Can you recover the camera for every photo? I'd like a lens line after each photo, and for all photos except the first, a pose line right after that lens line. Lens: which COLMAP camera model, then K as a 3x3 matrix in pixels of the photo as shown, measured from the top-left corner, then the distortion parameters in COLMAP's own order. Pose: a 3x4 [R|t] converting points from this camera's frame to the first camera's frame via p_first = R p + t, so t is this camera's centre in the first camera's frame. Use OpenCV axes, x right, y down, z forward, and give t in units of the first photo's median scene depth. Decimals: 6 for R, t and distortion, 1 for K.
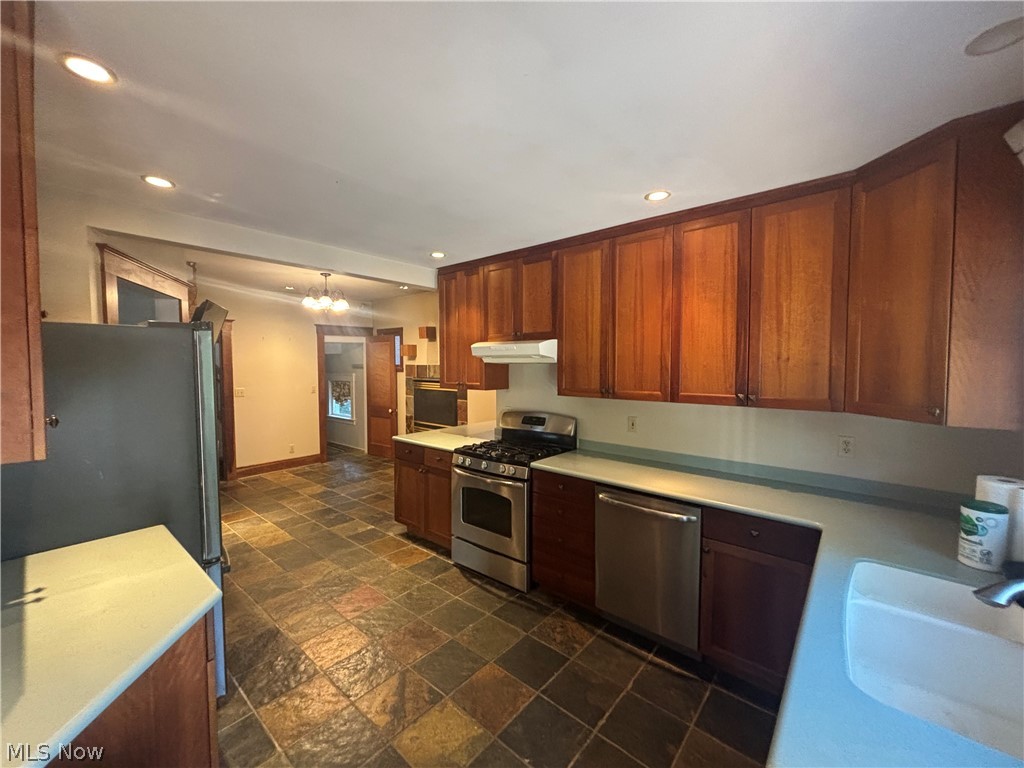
lens RADIAL K [[412.8, 0, 510.2], [0, 412.8, 380.9], [0, 0, 1]] dist [0.010125, 0.000143]
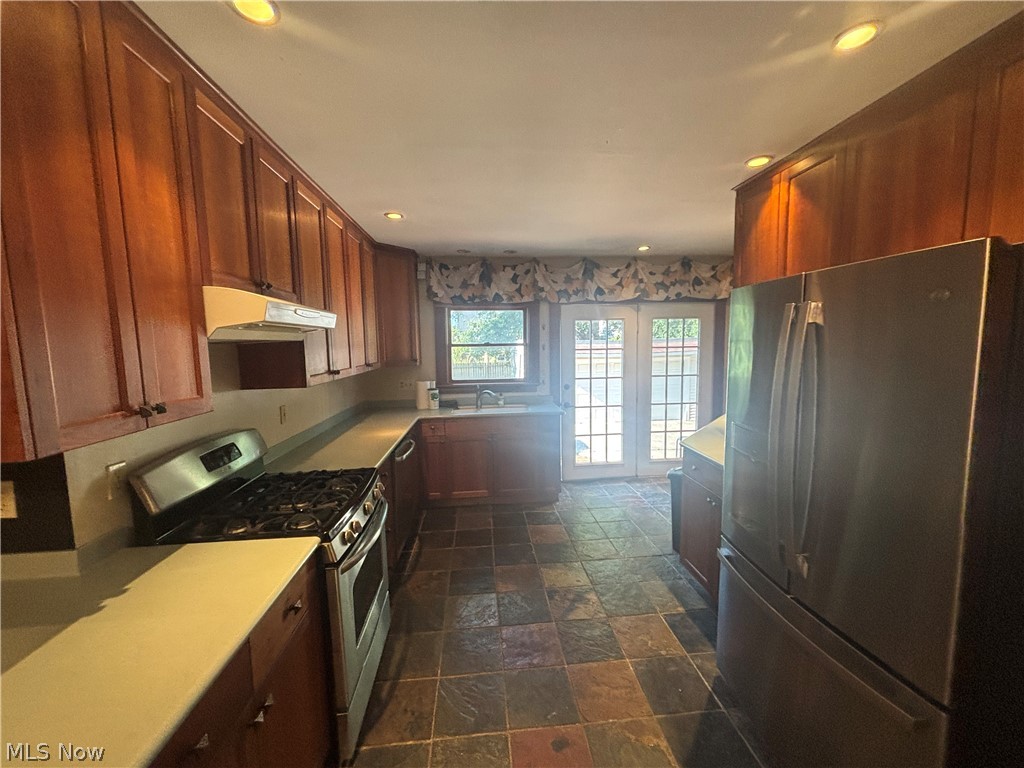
lens RADIAL K [[412.8, 0, 510.2], [0, 412.8, 380.9], [0, 0, 1]] dist [0.010125, 0.000143]
pose [[-0.711822, -0.052824, 0.700370, -0.484457], [0.049432, 0.990927, 0.124978, -0.036460], [-0.700618, 0.123583, -0.702753, 0.964910]]
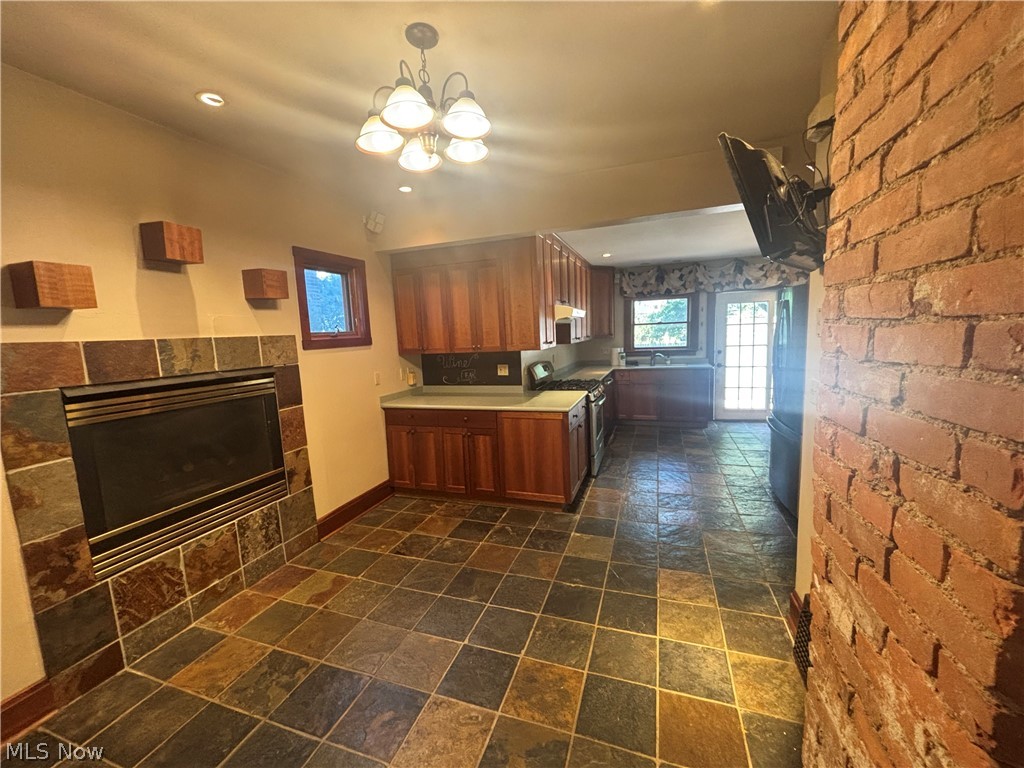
lens RADIAL K [[412.8, 0, 510.2], [0, 412.8, 380.9], [0, 0, 1]] dist [0.010125, 0.000143]
pose [[-0.361797, -0.095621, 0.927340, -1.013713], [0.084369, 0.987286, 0.134719, -0.043345], [-0.928431, 0.126980, -0.349130, 1.391997]]
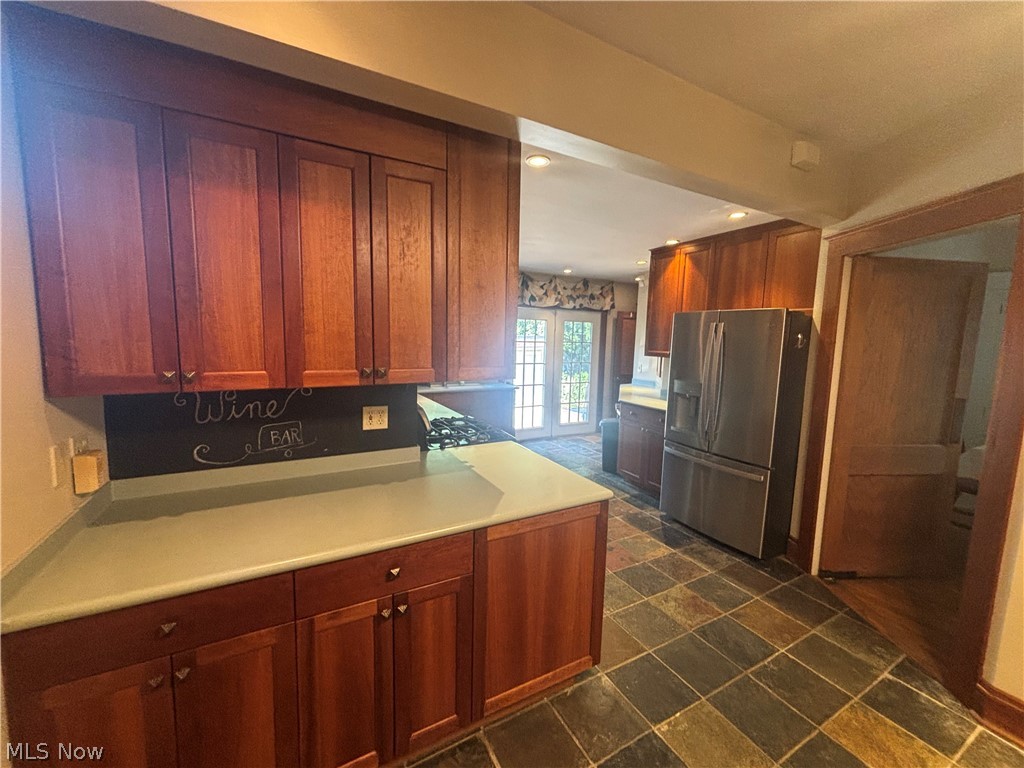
lens RADIAL K [[412.8, 0, 510.2], [0, 412.8, 380.9], [0, 0, 1]] dist [0.010125, 0.000143]
pose [[-0.936034, -0.056309, 0.347377, -0.320545], [-0.005380, 0.989290, 0.145865, -0.047447], [-0.351870, 0.134666, -0.926311, 1.435300]]
